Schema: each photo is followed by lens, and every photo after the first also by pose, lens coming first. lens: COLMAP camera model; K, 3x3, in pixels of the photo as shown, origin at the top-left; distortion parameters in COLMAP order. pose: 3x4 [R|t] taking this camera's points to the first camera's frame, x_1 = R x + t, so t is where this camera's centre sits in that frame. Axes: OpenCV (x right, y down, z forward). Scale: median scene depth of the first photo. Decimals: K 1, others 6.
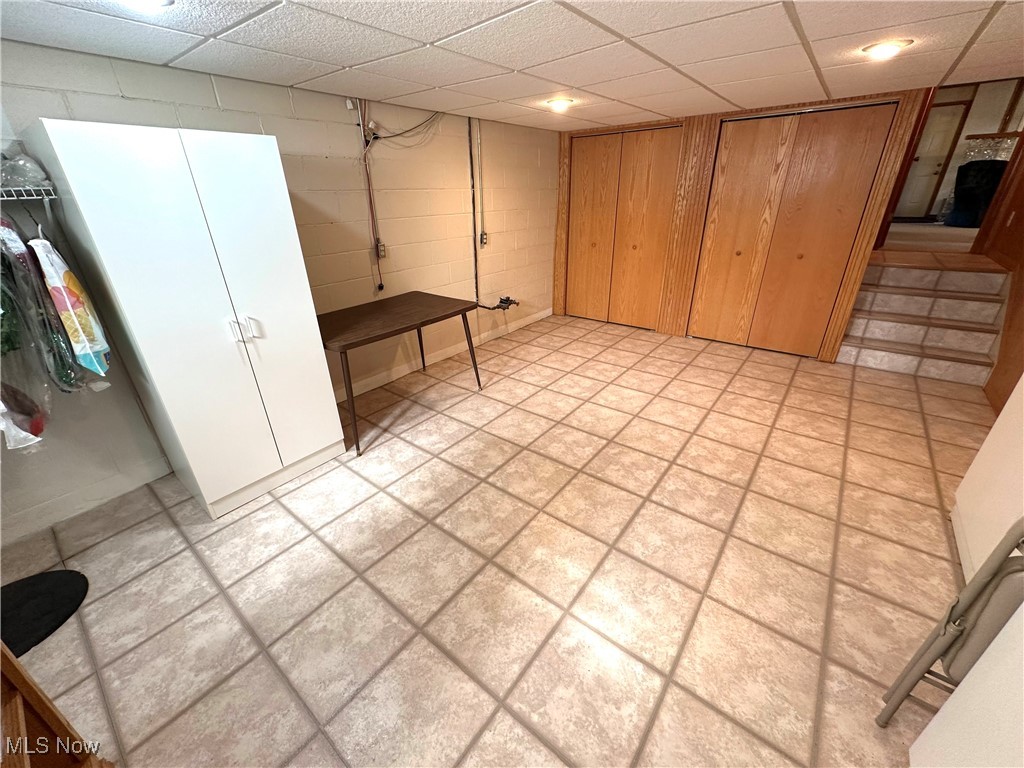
lens RADIAL K [[409.4, 0, 509.0], [0, 409.4, 386.0], [0, 0, 1]] dist [-0.004920, -0.000021]
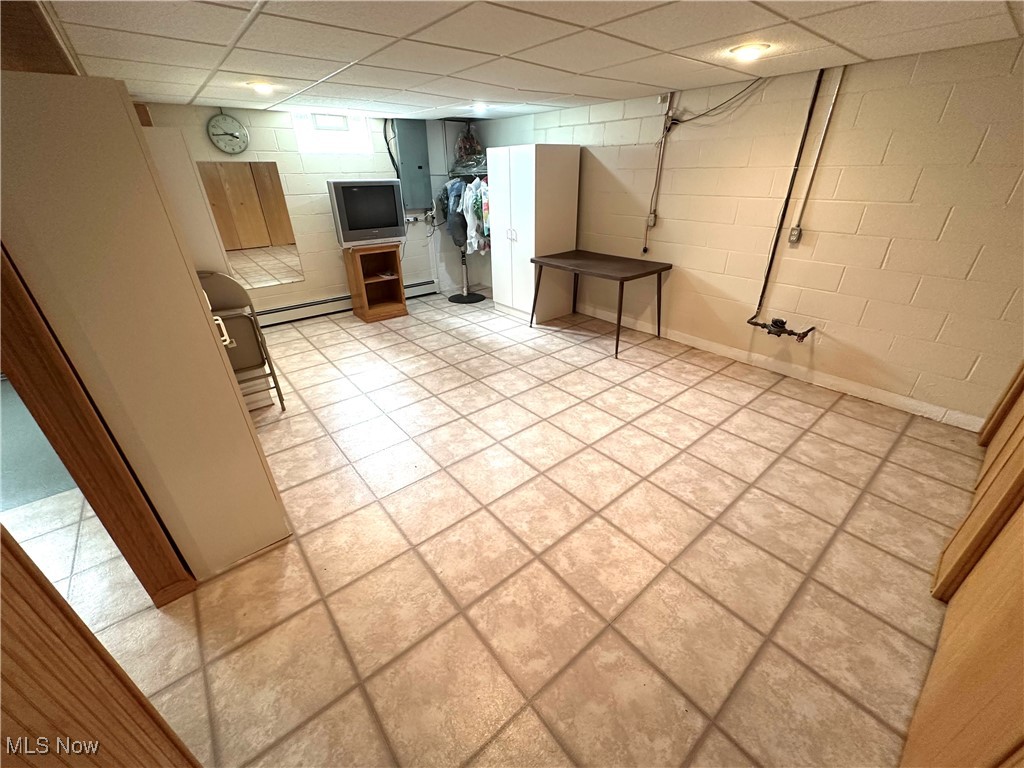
lens RADIAL K [[409.4, 0, 511.8], [0, 409.4, 385.5], [0, 0, 1]] dist [-0.004920, -0.000021]
pose [[-0.210114, 0.477654, -0.853053, 1.042475], [-0.398354, 0.754993, 0.520865, -0.429382], [0.892842, 0.449257, 0.031641, 0.818343]]
